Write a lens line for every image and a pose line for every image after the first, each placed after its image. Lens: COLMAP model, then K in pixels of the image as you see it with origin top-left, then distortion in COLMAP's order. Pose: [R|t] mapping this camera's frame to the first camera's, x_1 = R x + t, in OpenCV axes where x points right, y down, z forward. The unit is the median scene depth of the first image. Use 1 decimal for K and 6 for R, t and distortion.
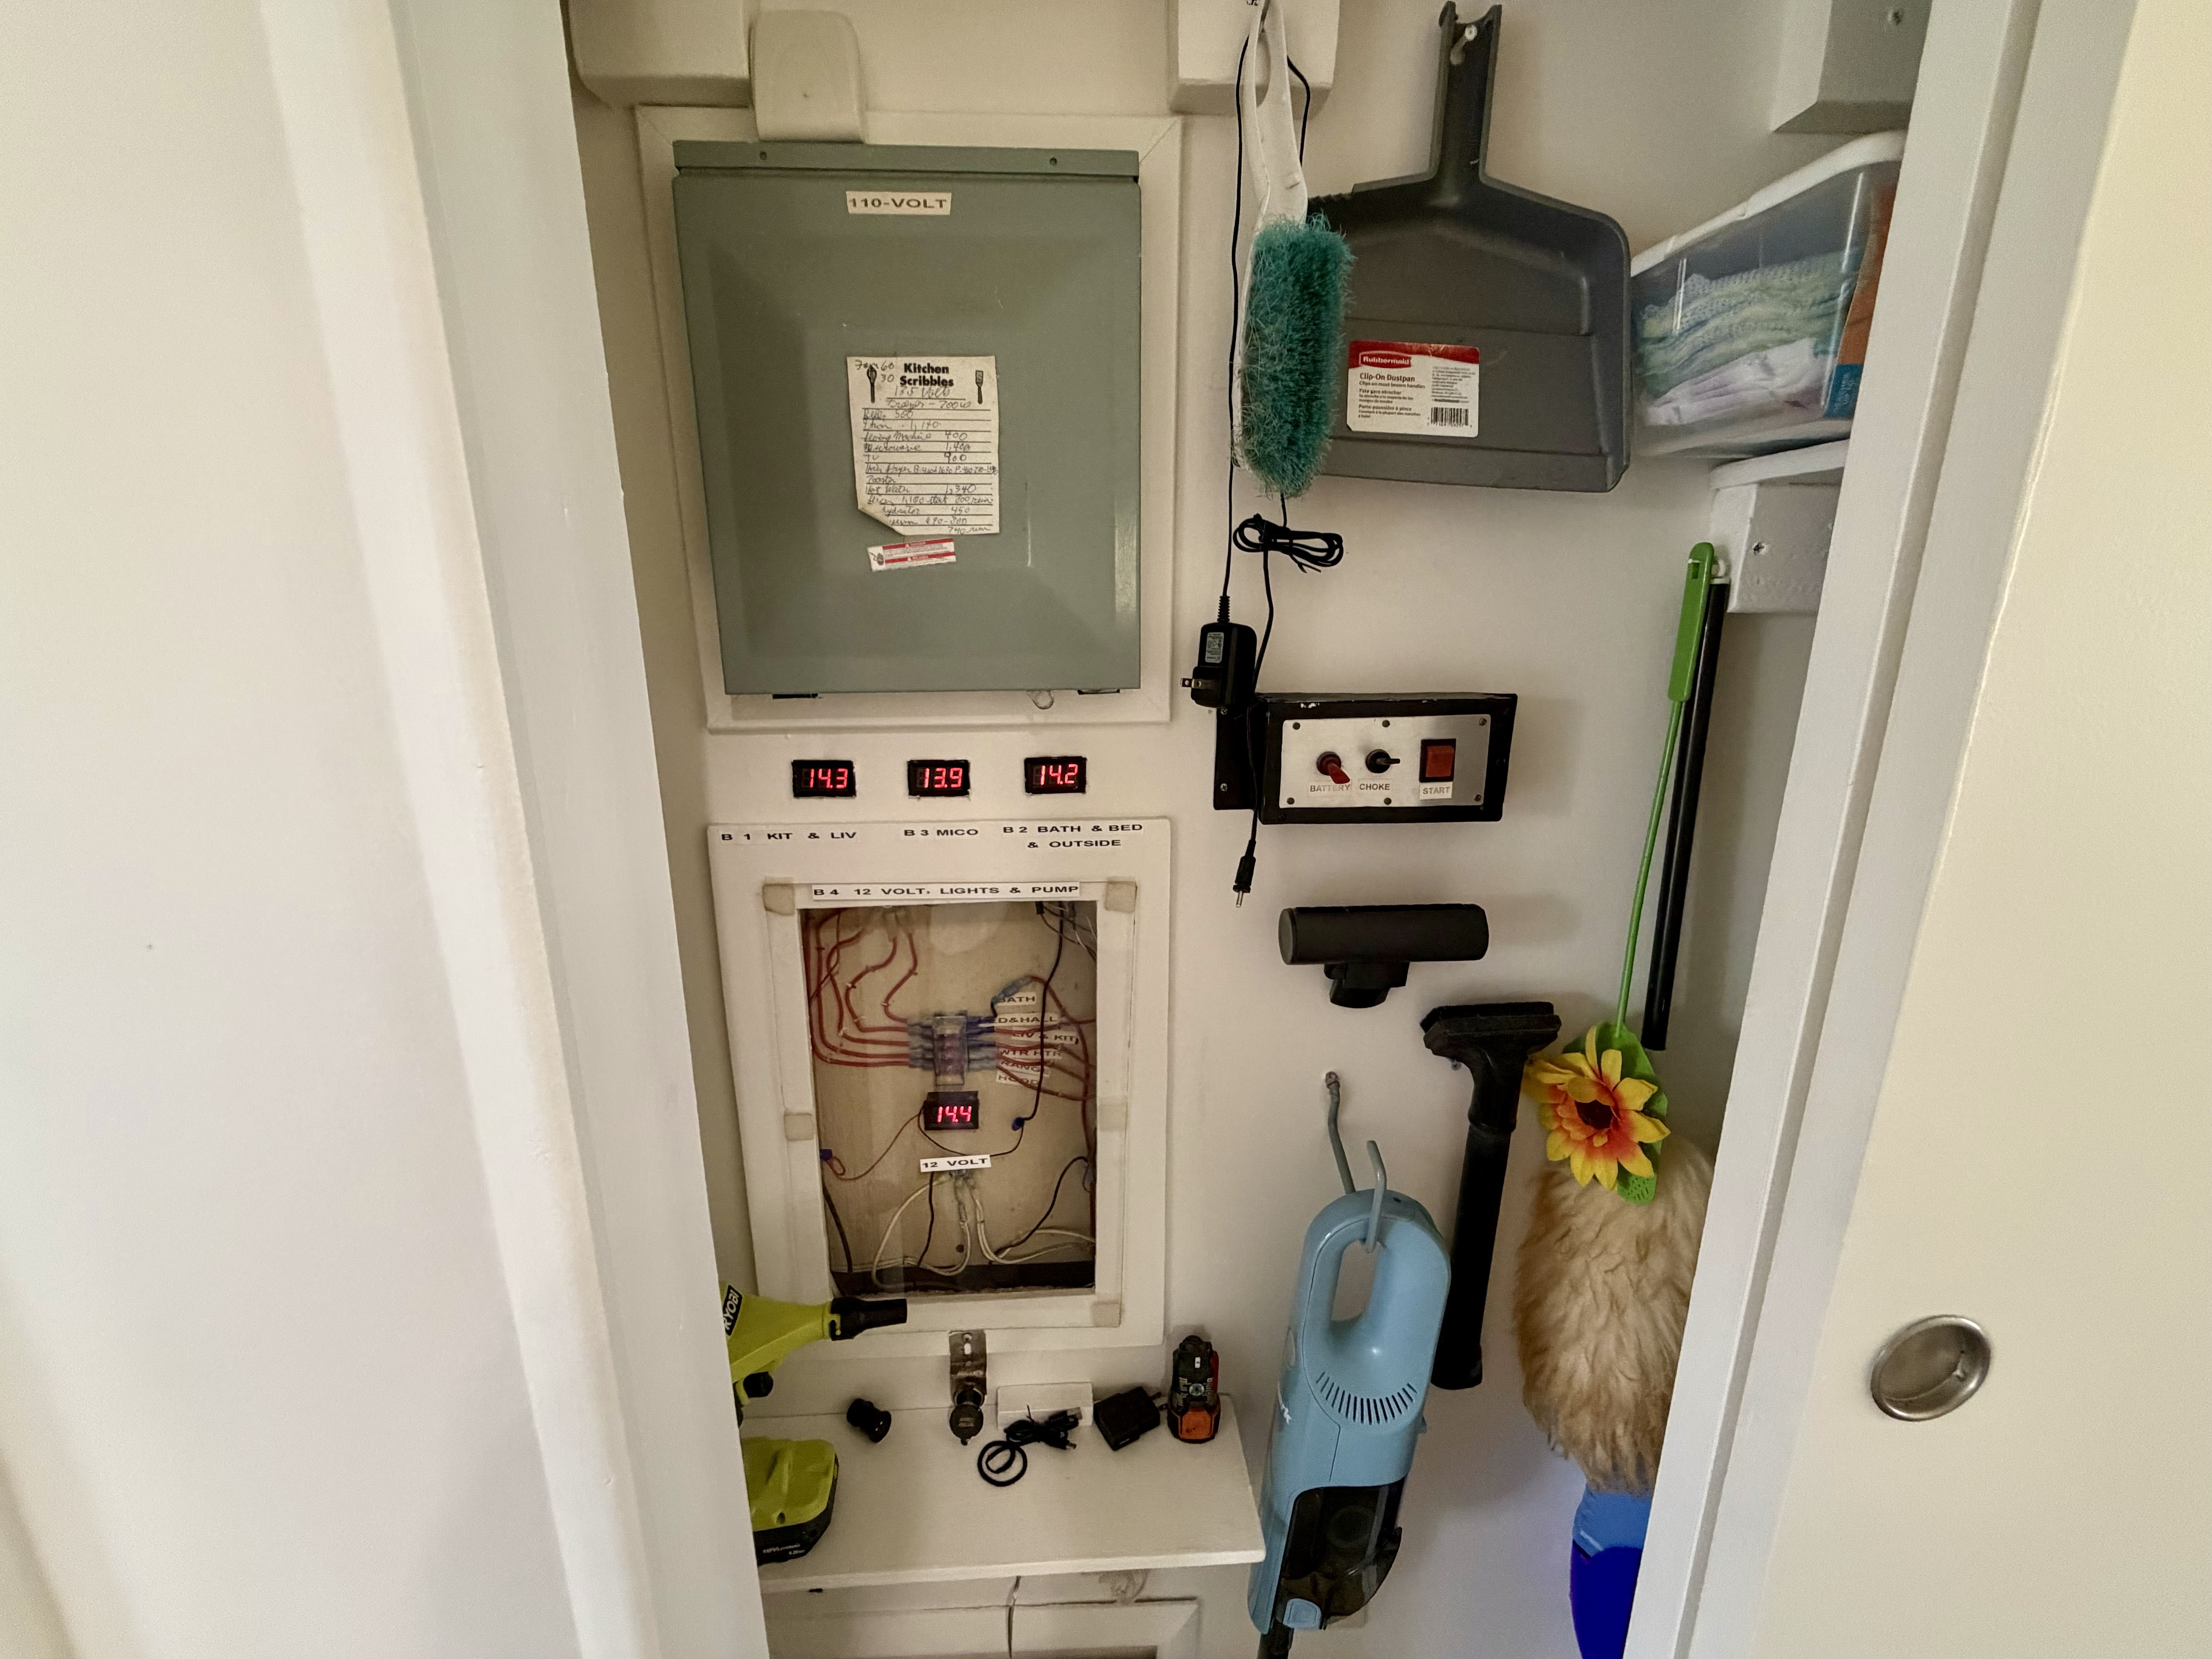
lens RADIAL K [[884.6, 0, 1105.1], [0, 884.6, 827.7], [0, 0, 1]] dist [0.001051, 0.000567]
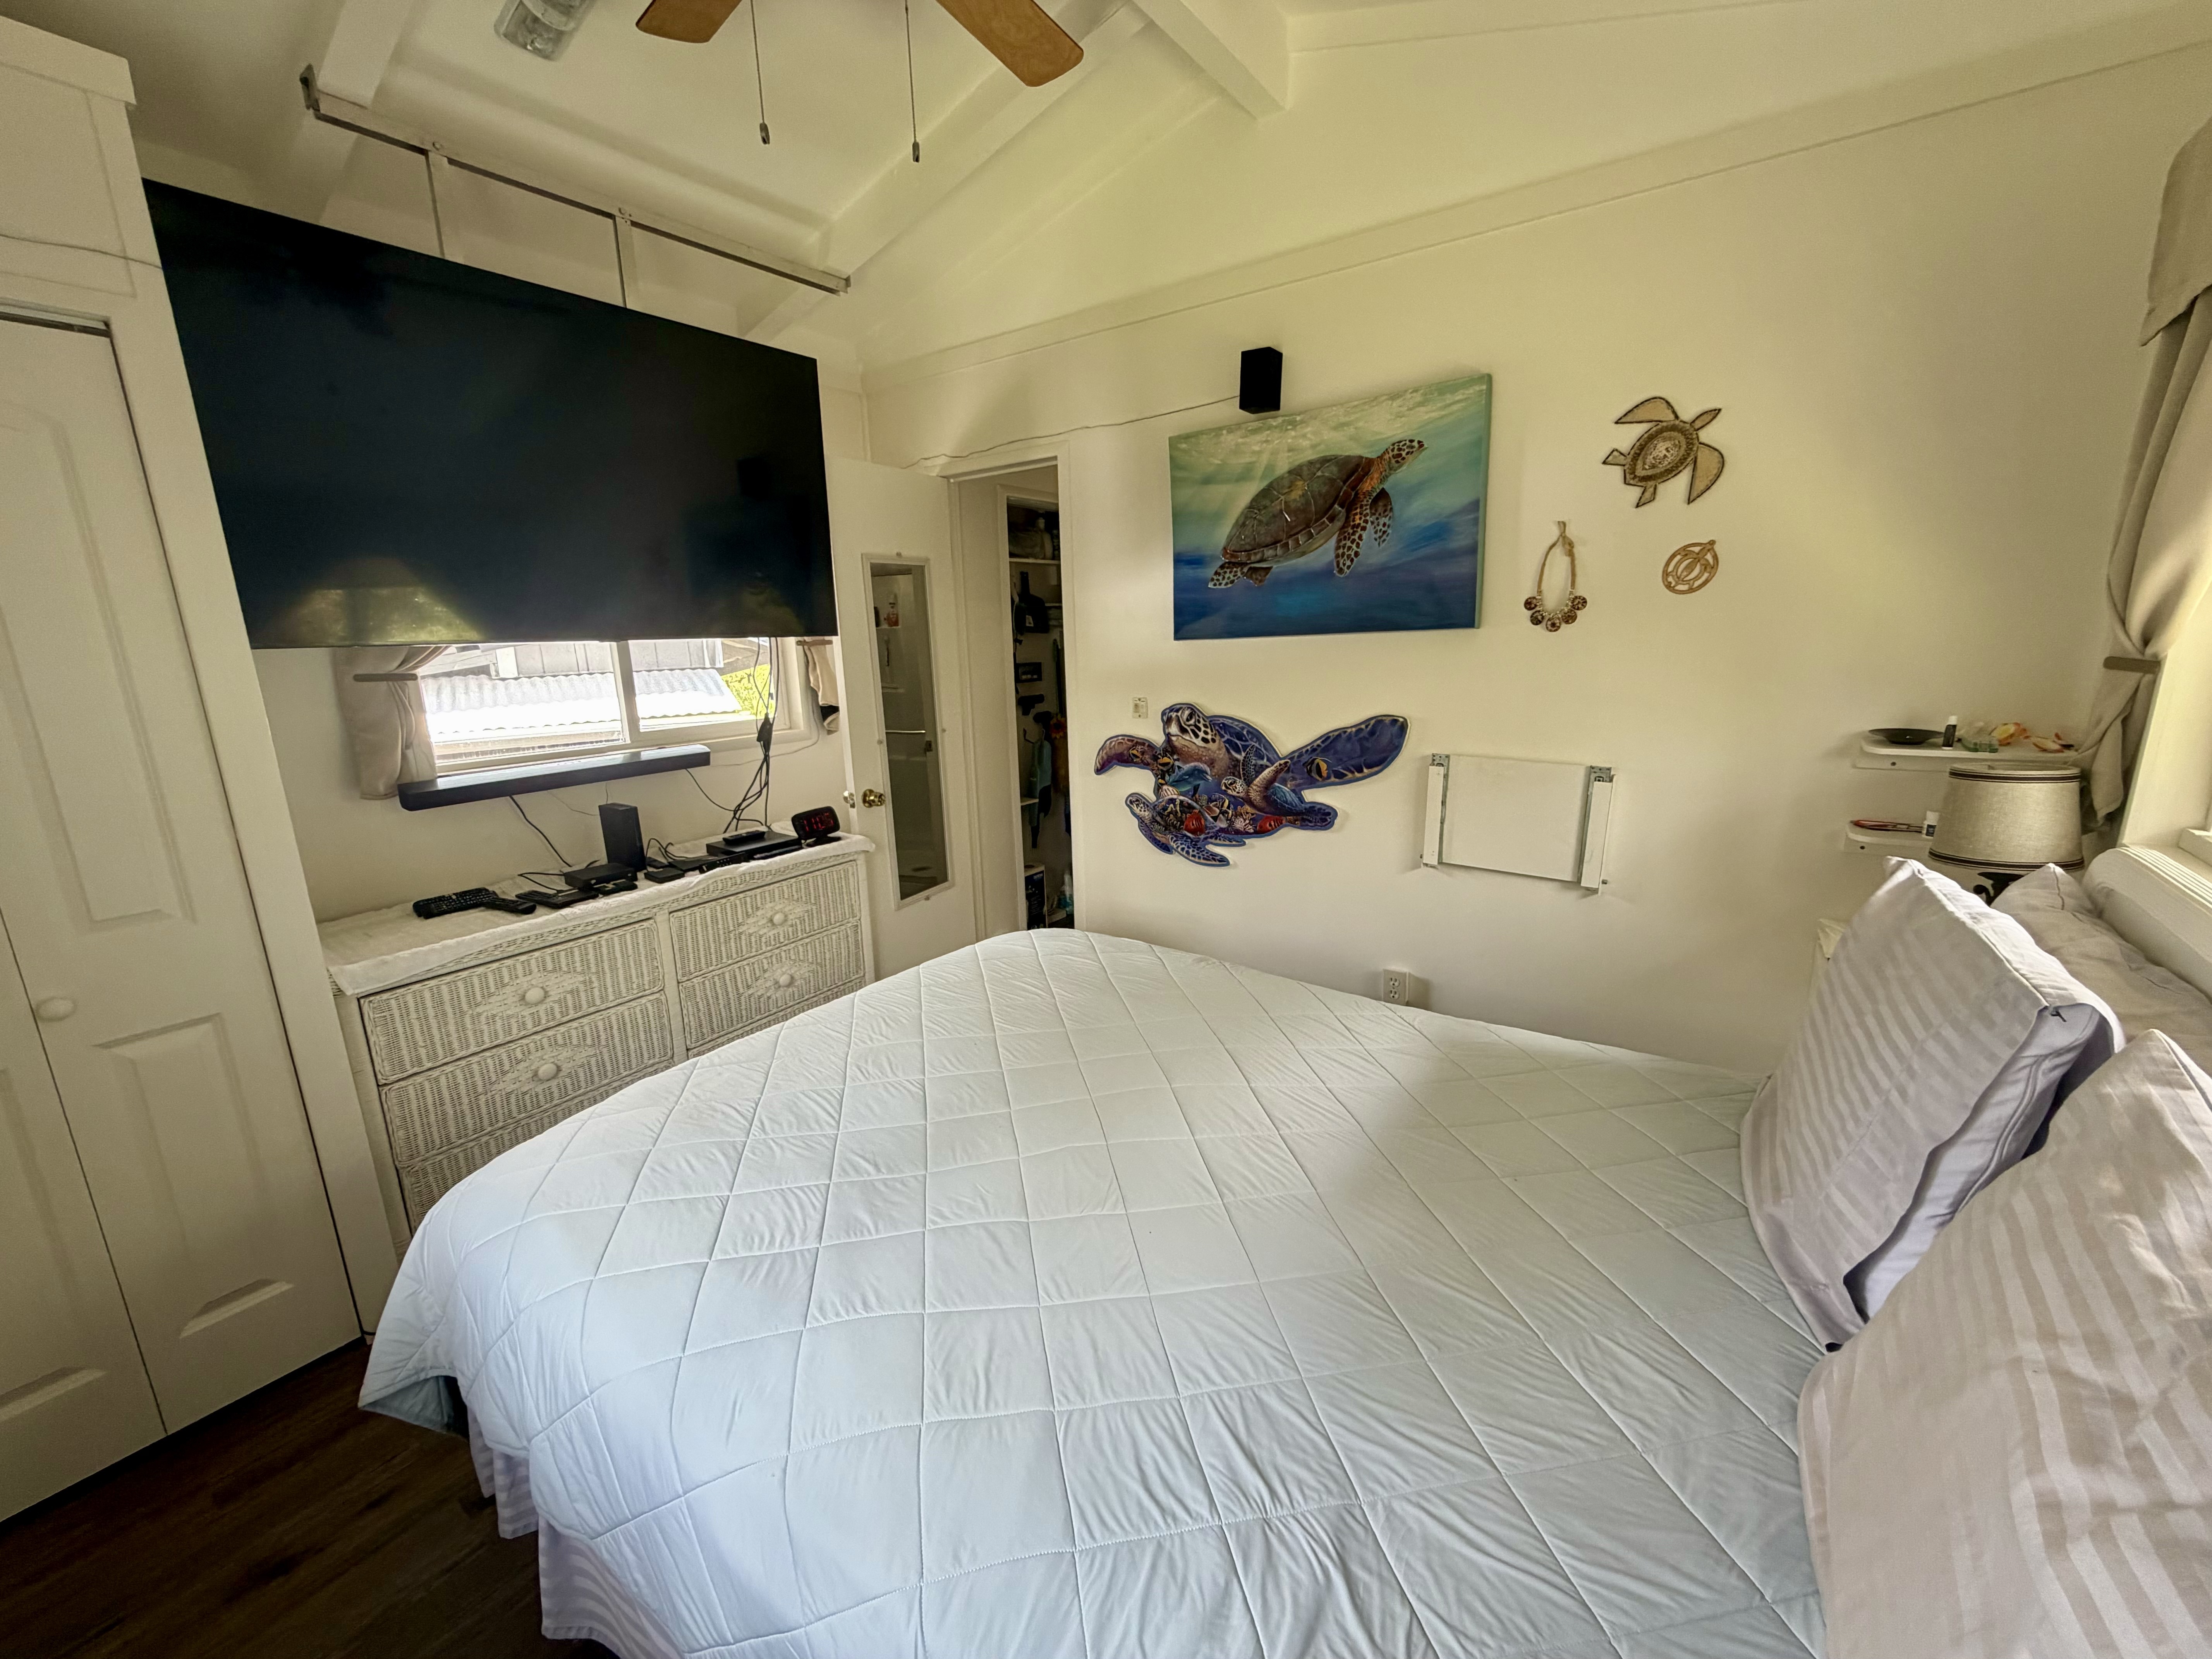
lens RADIAL K [[884.6, 0, 1106.7], [0, 884.6, 832.6], [0, 0, 1]] dist [0.001051, 0.000567]
pose [[0.625474, -0.189696, 0.756834, -4.222029], [0.217739, 0.973896, 0.064153, 0.738856], [-0.749248, 0.124666, 0.650451, -3.328461]]
